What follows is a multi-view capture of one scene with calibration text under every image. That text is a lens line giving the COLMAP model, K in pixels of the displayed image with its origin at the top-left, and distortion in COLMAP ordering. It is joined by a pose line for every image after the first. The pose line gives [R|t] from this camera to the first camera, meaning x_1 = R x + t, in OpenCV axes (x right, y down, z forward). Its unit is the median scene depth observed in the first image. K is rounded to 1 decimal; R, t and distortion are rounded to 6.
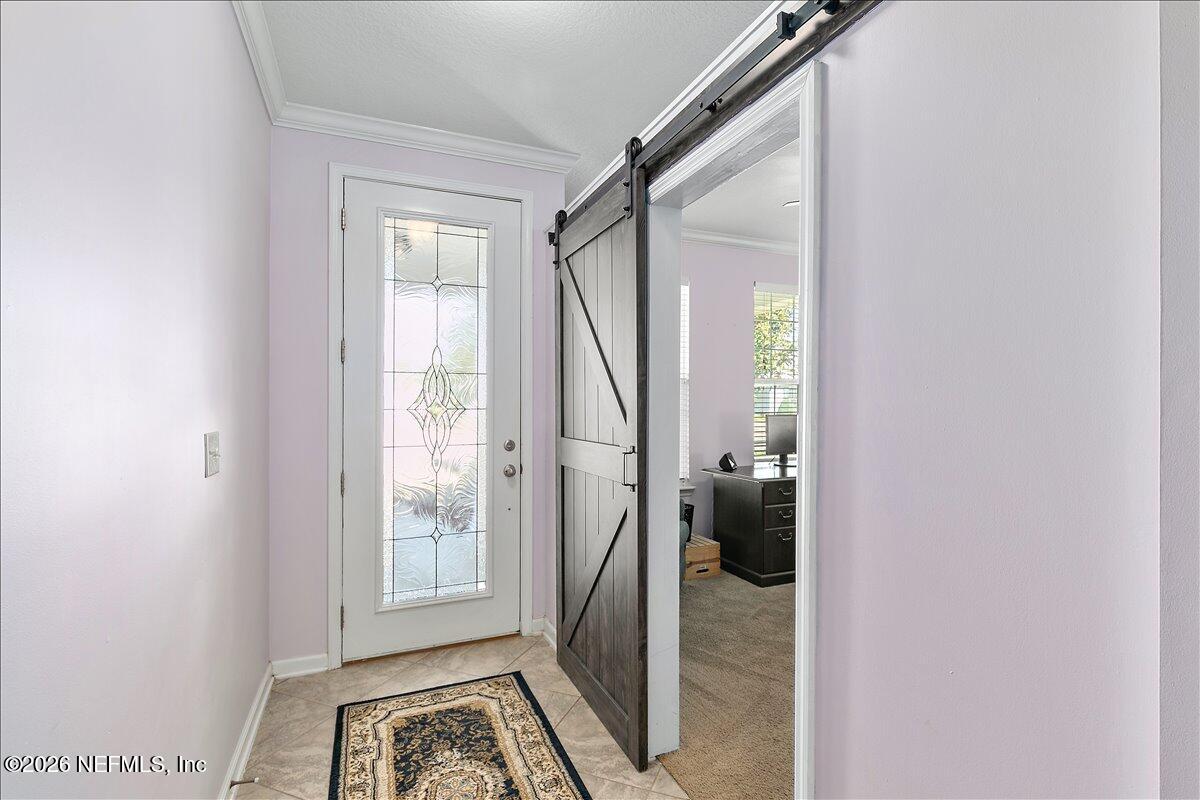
lens RADIAL K [[543.7, 0, 596.6], [0, 543.7, 413.0], [0, 0, 1]] dist [0.001134, -0.000185]
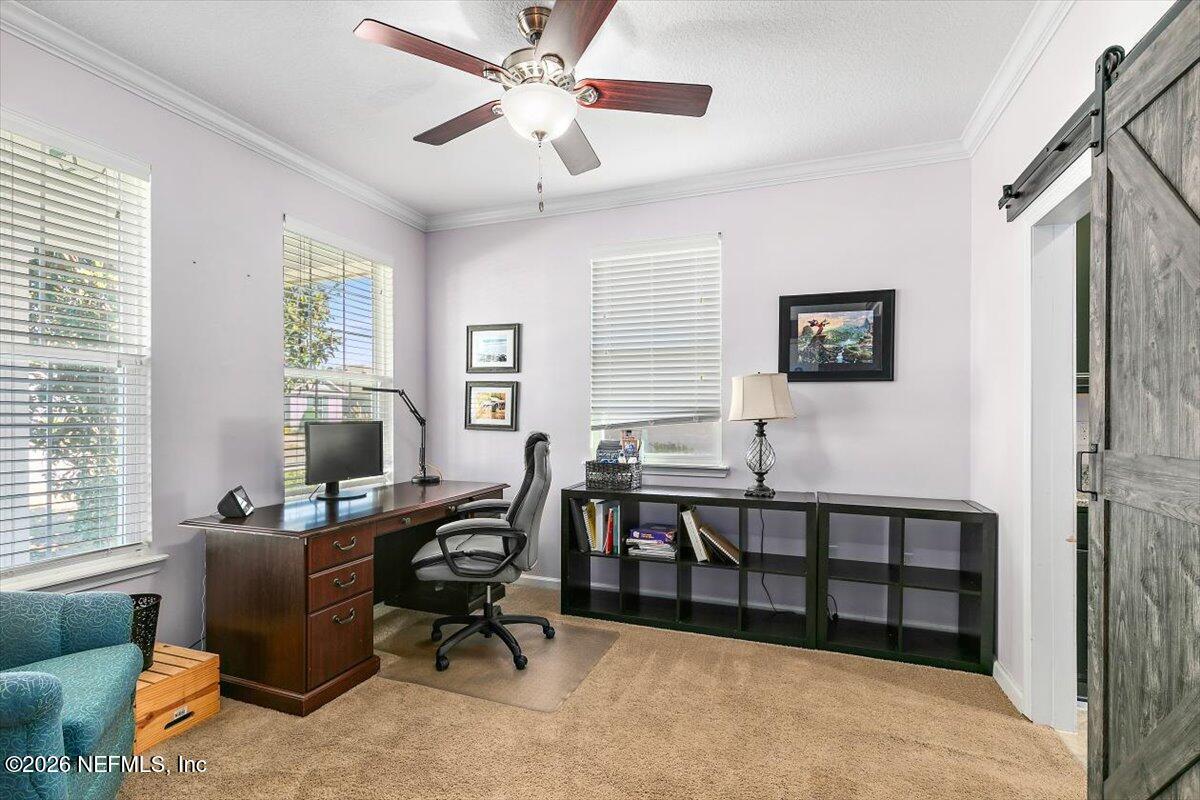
lens RADIAL K [[543.7, 0, 596.6], [0, 543.7, 413.0], [0, 0, 1]] dist [0.001134, -0.000185]
pose [[0.678768, 0.005204, 0.734335, 0.077404], [0.010622, 0.999801, -0.016903, 0.007210], [-0.734276, 0.019273, 0.678577, 0.327115]]
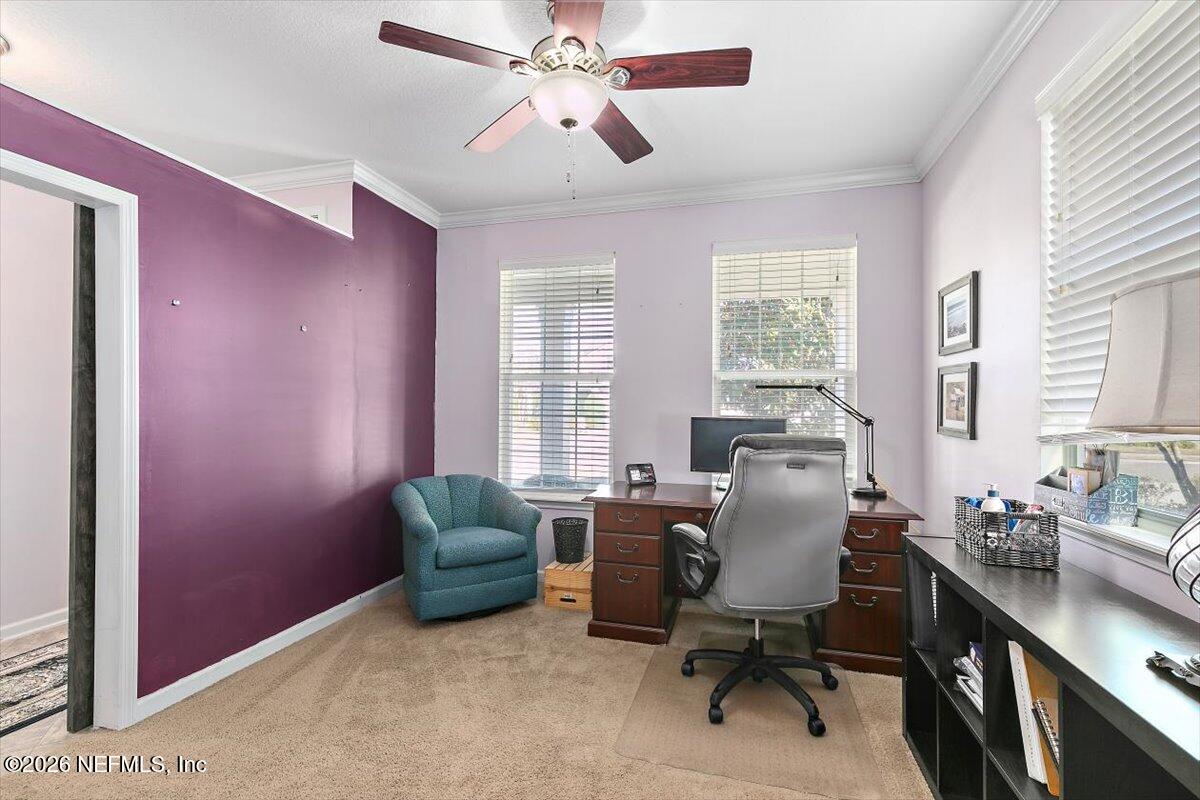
lens RADIAL K [[535.7, 0, 600.0], [0, 535.7, 400.0], [0, 0, 1]] dist [0.001097, -0.000670]
pose [[0.791316, -0.005182, -0.611386, 0.711953], [-0.014069, 0.999545, -0.026683, -0.001031], [0.611246, 0.029716, 0.790883, 0.342078]]
